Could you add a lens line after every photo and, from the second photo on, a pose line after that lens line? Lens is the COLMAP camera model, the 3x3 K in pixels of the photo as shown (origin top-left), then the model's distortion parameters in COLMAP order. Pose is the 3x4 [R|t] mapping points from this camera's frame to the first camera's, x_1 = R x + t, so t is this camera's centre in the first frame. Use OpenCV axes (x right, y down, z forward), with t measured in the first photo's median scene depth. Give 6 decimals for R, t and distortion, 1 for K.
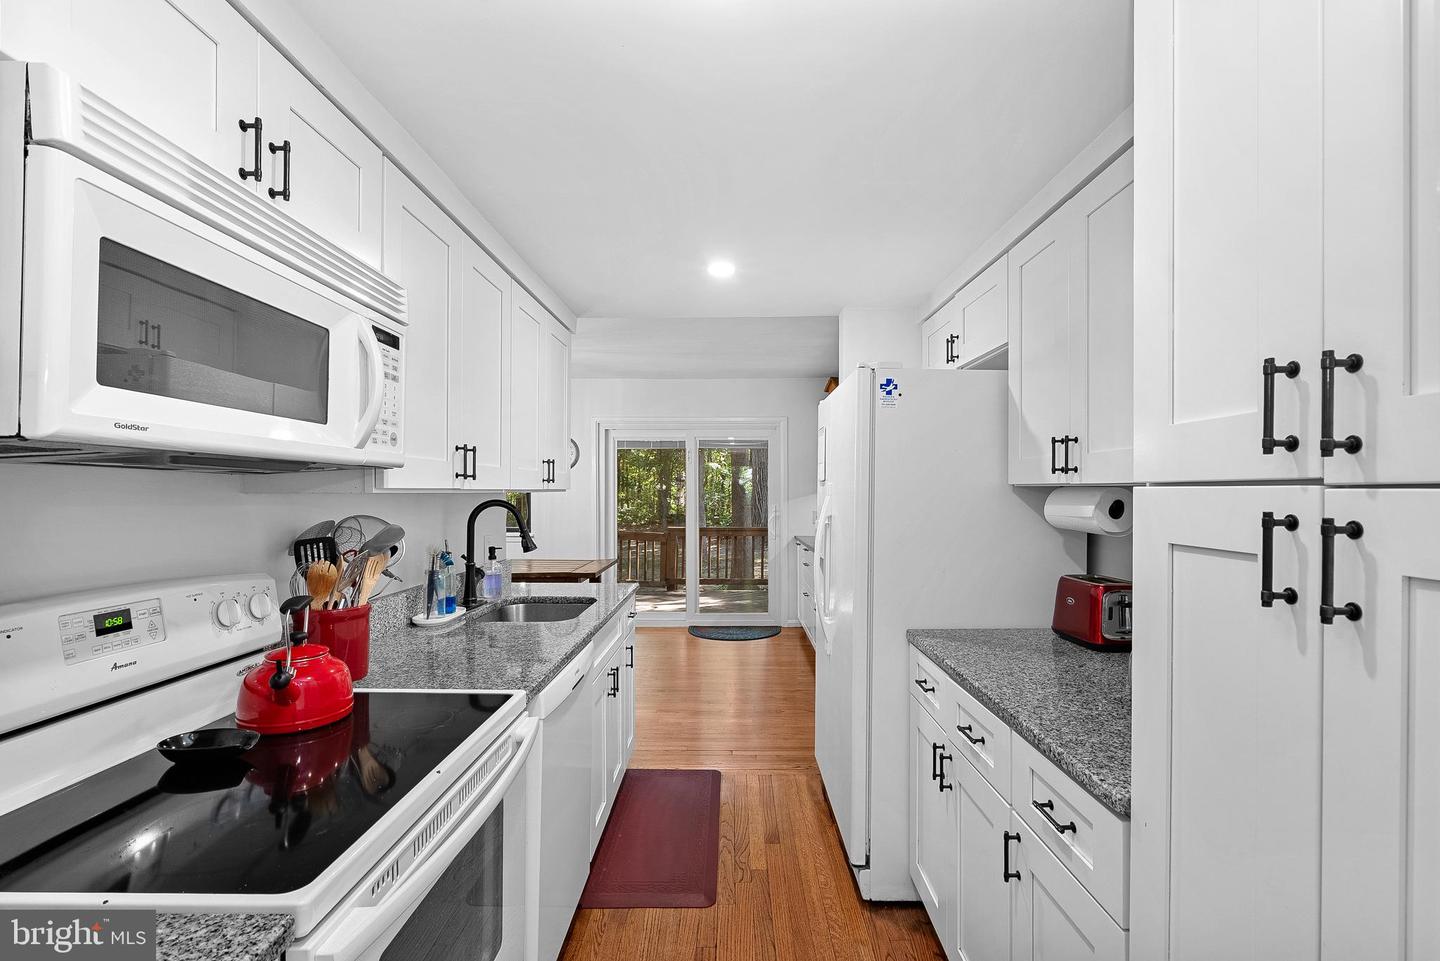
lens RADIAL K [[652.5, 0, 738.7], [0, 652.5, 498.0], [0, 0, 1]] dist [-0.010221, 0.004294]
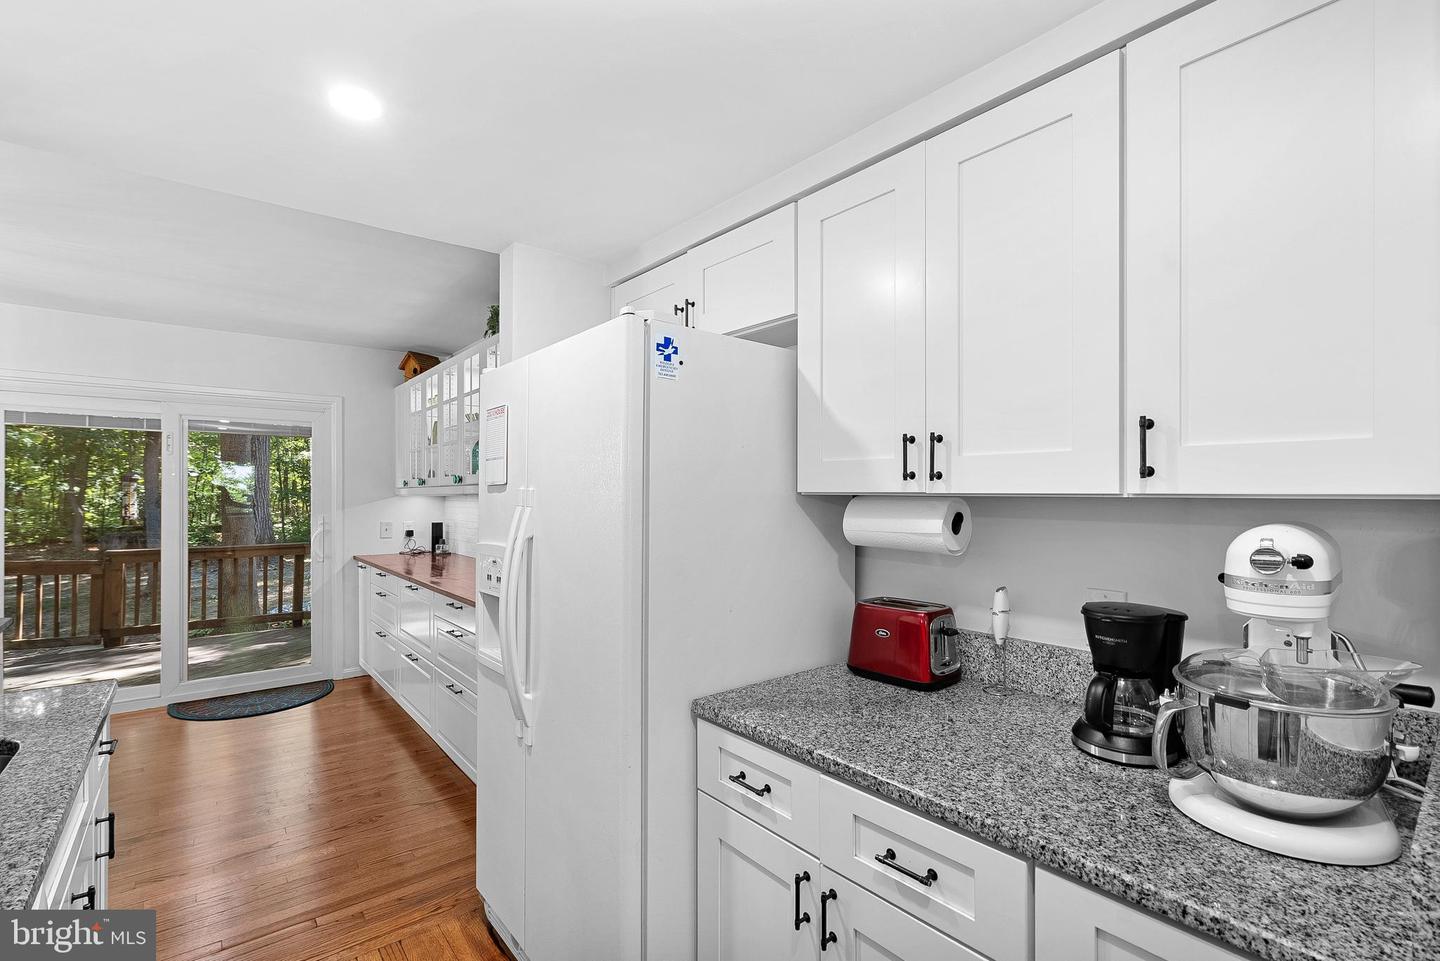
lens RADIAL K [[652.5, 0, 740.2], [0, 652.5, 494.7], [0, 0, 1]] dist [-0.010221, 0.004294]
pose [[0.771875, 0.001270, 0.635774, -0.171170], [0.005379, 0.999949, -0.008528, -0.013646], [-0.635752, 0.010002, 0.771829, 0.497603]]
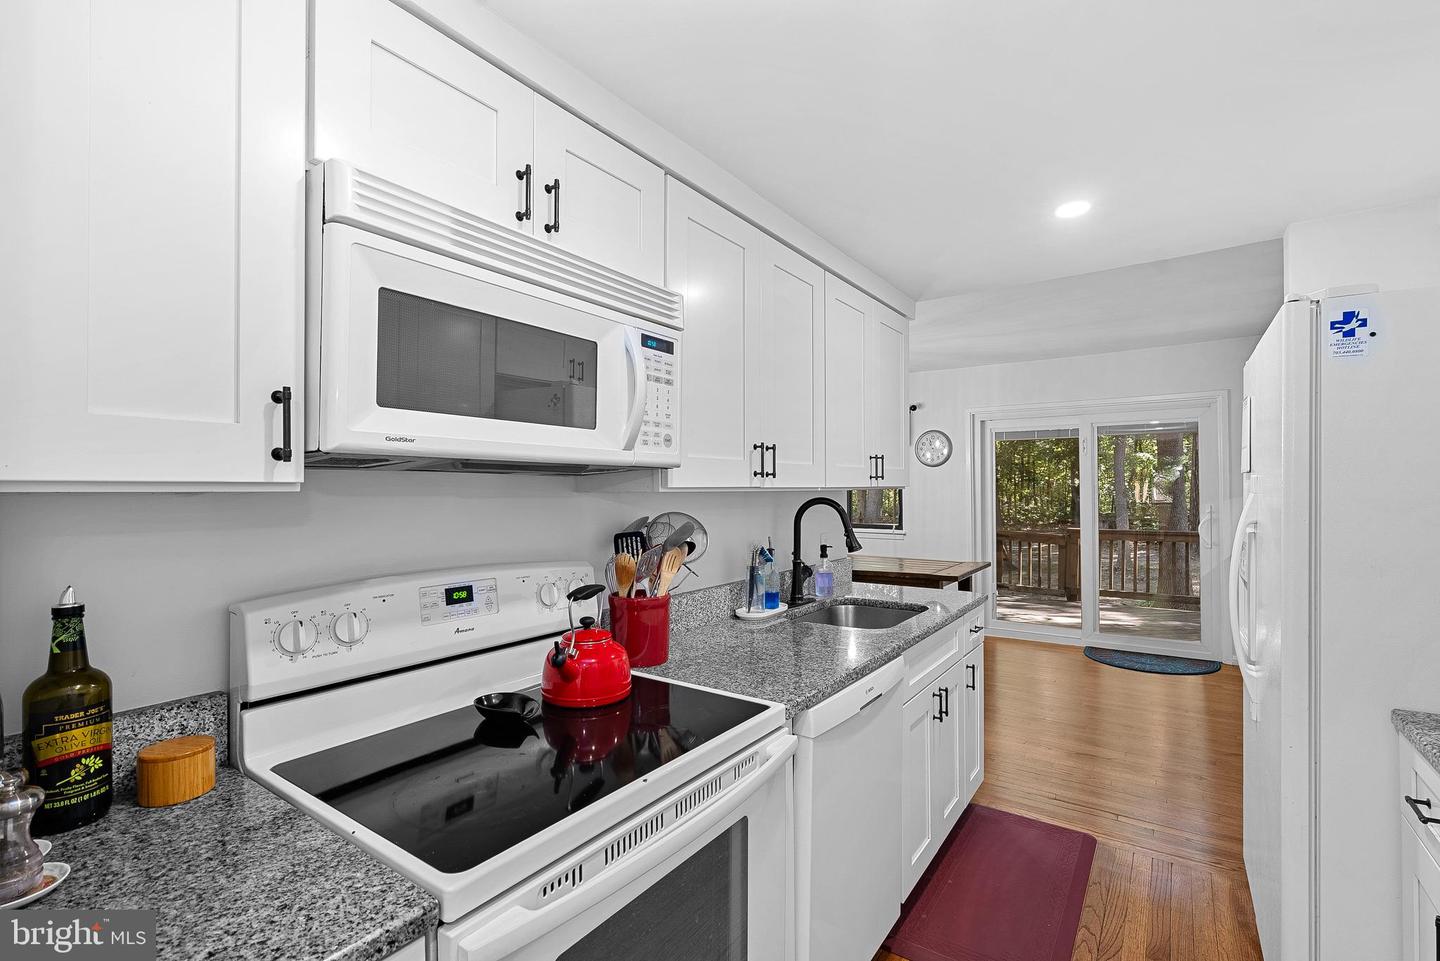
lens RADIAL K [[652.5, 0, 730.6], [0, 652.5, 483.6], [0, 0, 1]] dist [-0.010221, 0.004294]
pose [[0.820428, -0.009291, -0.571675, 0.110488], [-0.000211, 0.999863, -0.016552, -0.002815], [0.571750, 0.013700, 0.820313, 0.147698]]
